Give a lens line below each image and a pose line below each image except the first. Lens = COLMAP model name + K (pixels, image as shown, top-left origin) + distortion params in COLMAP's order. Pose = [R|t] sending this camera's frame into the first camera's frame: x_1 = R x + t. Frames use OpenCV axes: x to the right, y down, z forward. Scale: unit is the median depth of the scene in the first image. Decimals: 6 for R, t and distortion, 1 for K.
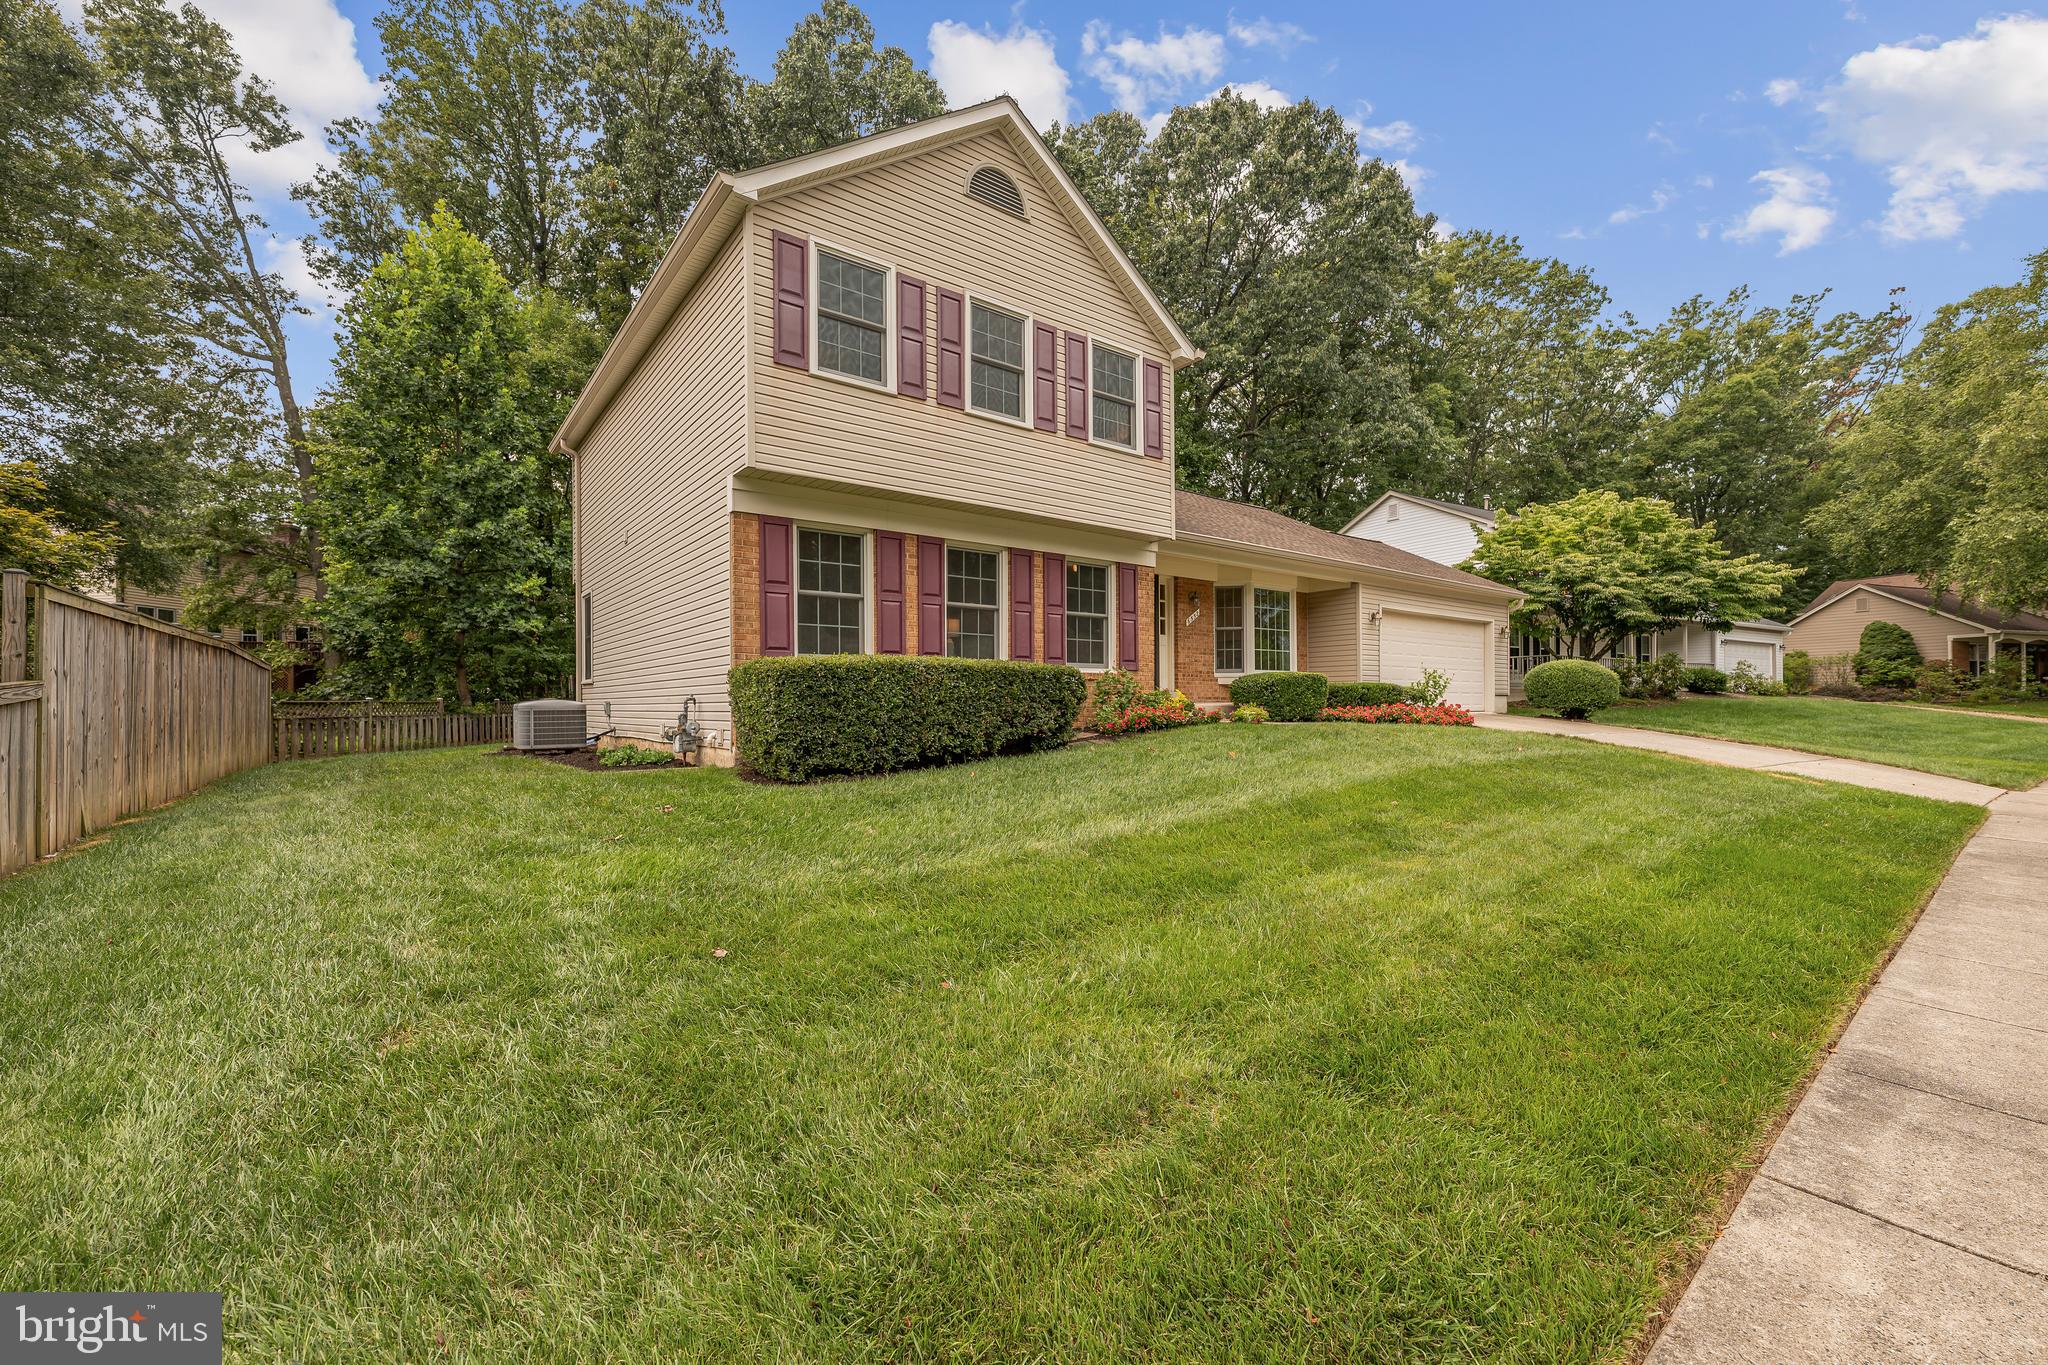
lens RADIAL K [[815.8, 0, 1018.2], [0, 815.8, 682.7], [0, 0, 1]] dist [0.001430, 0.000388]
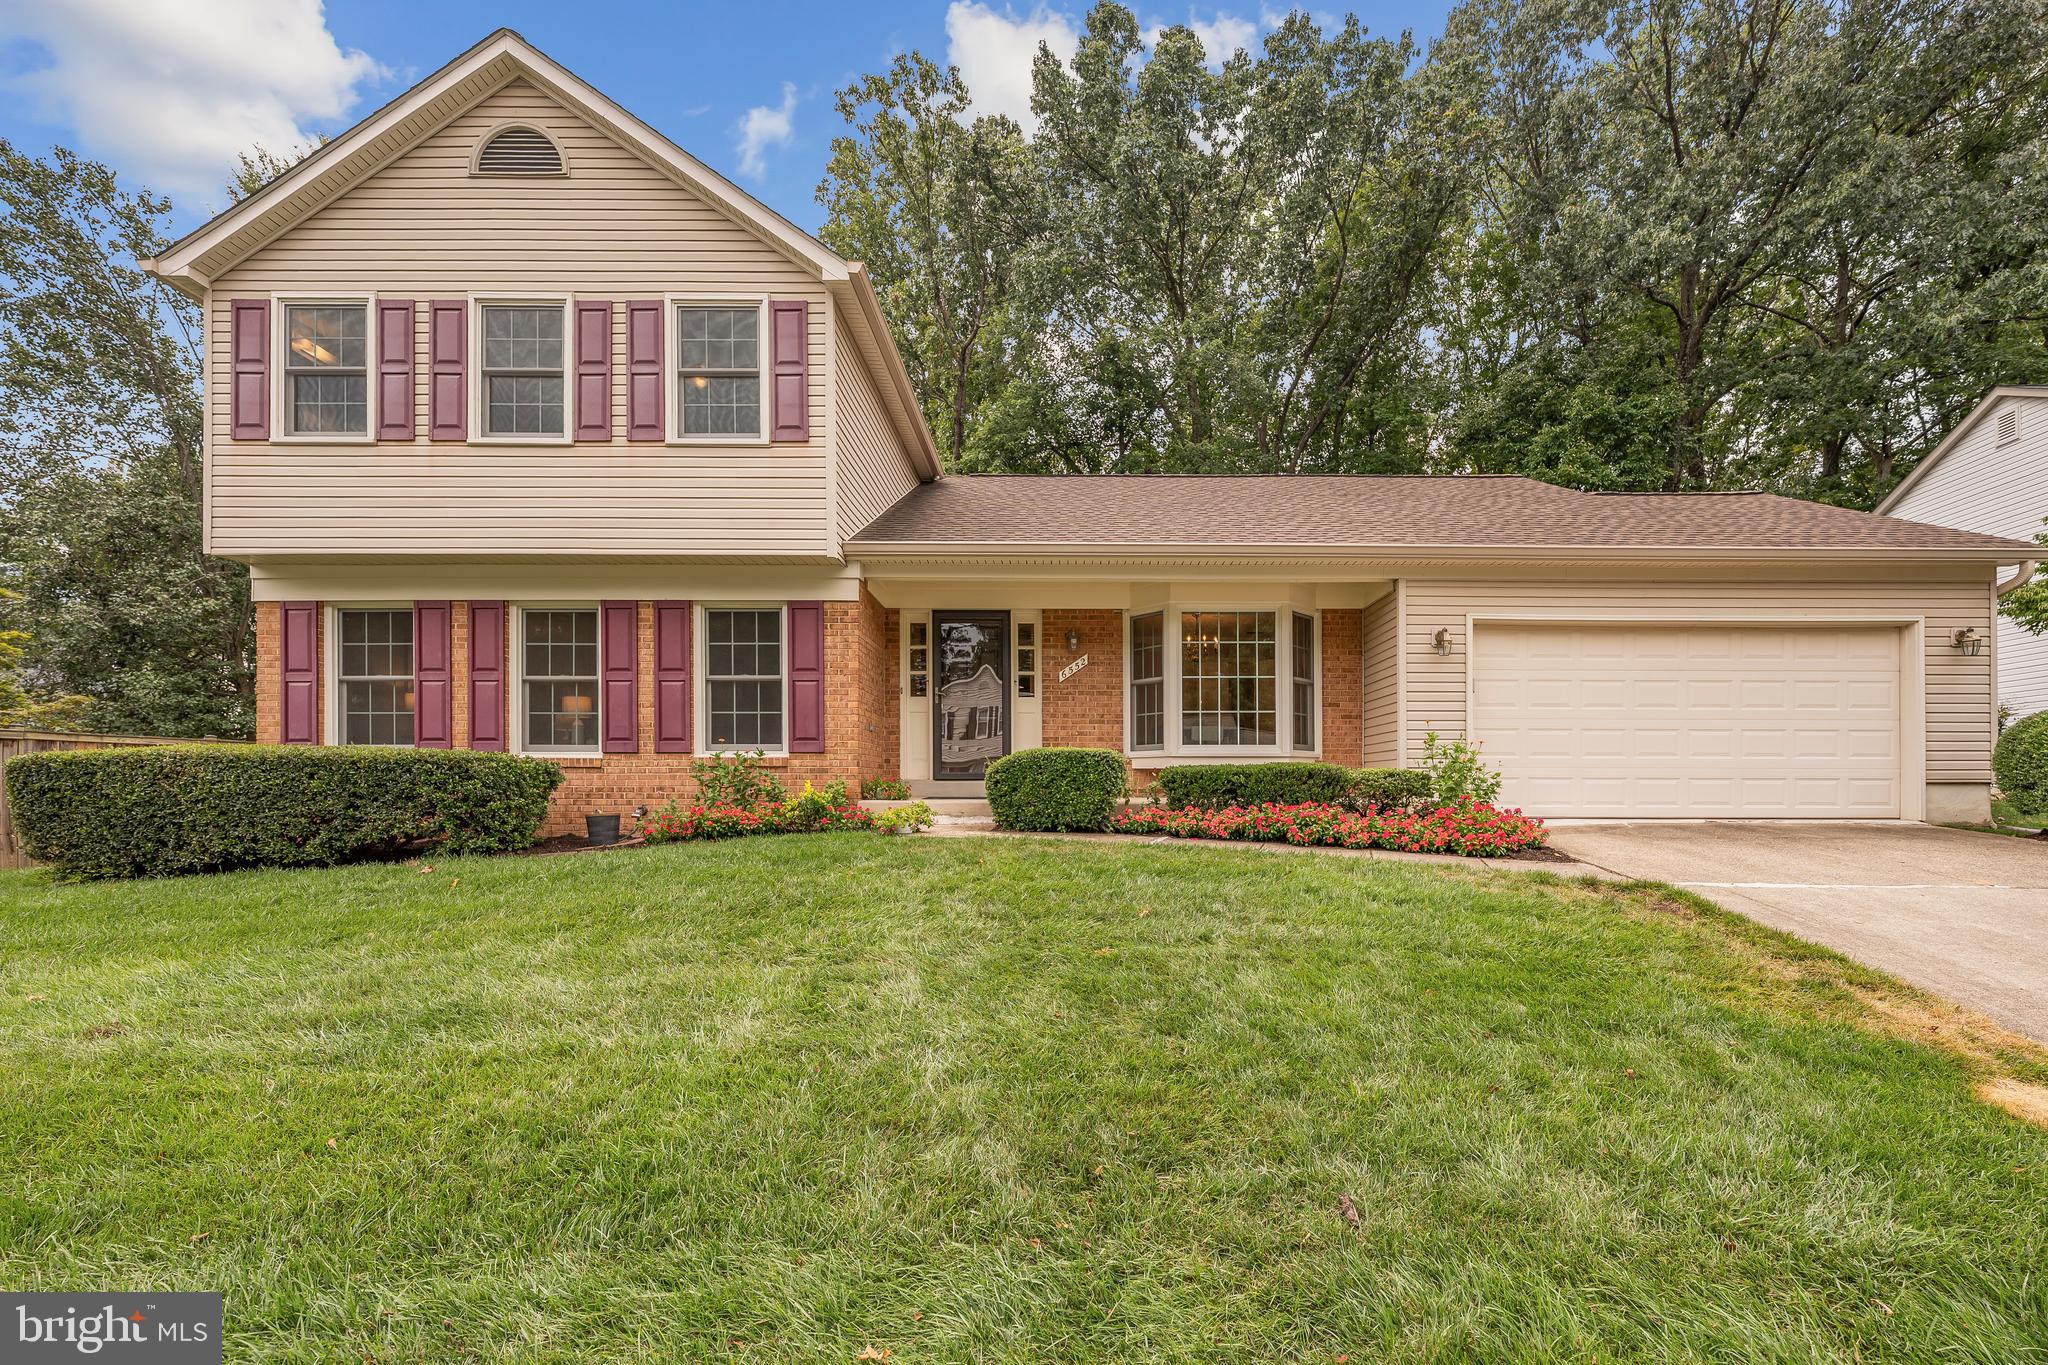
lens RADIAL K [[831.7, 0, 1025.4], [0, 831.7, 780.4], [0, 0, 1]] dist [0.000178, 0.000281]
pose [[0.810986, -0.009024, -0.584996, 0.745046], [0.013472, 0.999904, 0.003253, 0.010308], [0.584911, -0.010520, 0.811030, 0.550899]]
